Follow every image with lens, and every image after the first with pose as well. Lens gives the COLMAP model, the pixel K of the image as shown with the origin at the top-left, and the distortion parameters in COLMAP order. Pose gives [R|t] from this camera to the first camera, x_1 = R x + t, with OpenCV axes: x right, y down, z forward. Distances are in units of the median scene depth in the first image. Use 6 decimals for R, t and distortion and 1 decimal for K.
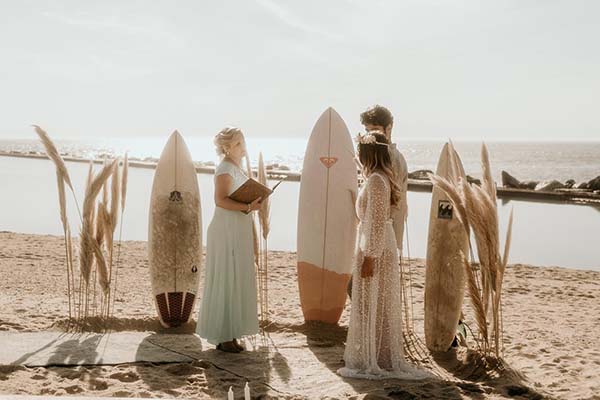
lens RADIAL K [[872.3, 0, 298.3], [0, 872.3, 134.9], [0, 0, 1]] dist [0.002514, 0.102651]
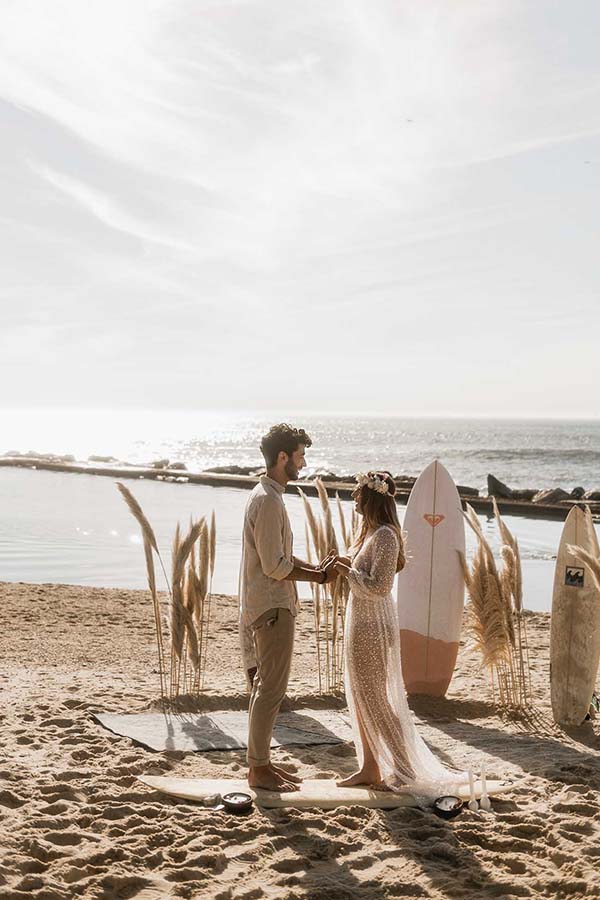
lens RADIAL K [[1308.5, 0, 298.5], [0, 1308.5, 354.2], [0, 0, 1]] dist [0.002514, 0.102651]
pose [[0.991567, 0.012191, 0.129022, -0.289201], [-0.008168, 0.999465, -0.031668, -0.099619], [-0.129339, 0.030347, 0.991136, -0.358430]]
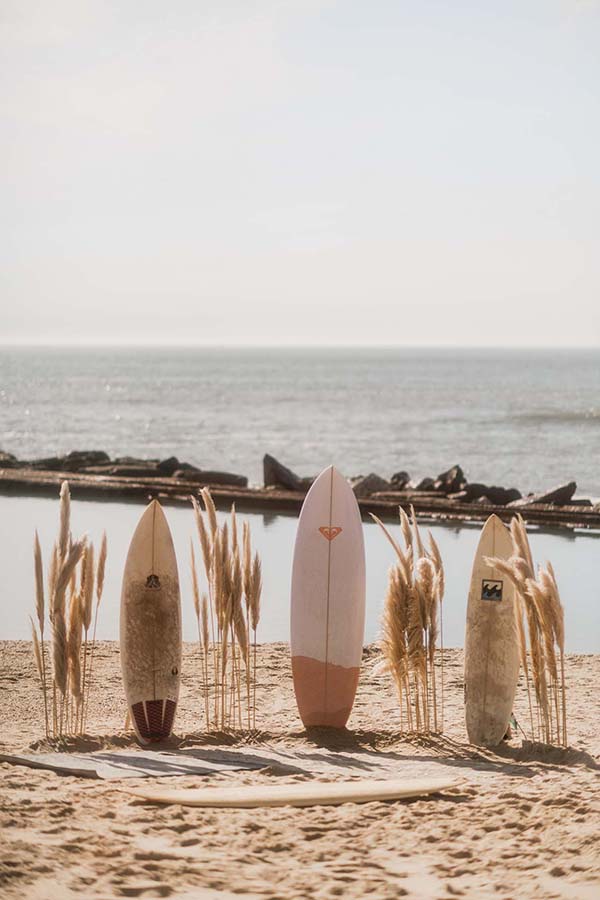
lens RADIAL K [[2460.7, 0, 300.0], [0, 2460.7, 450.0], [0, 0, 1]] dist [-0.006244, -0.549199]
pose [[0.946668, -0.018148, 0.321699, -0.740657], [-0.002758, 0.997919, 0.064413, -0.196900], [-0.322199, -0.061866, 0.944648, -1.174680]]
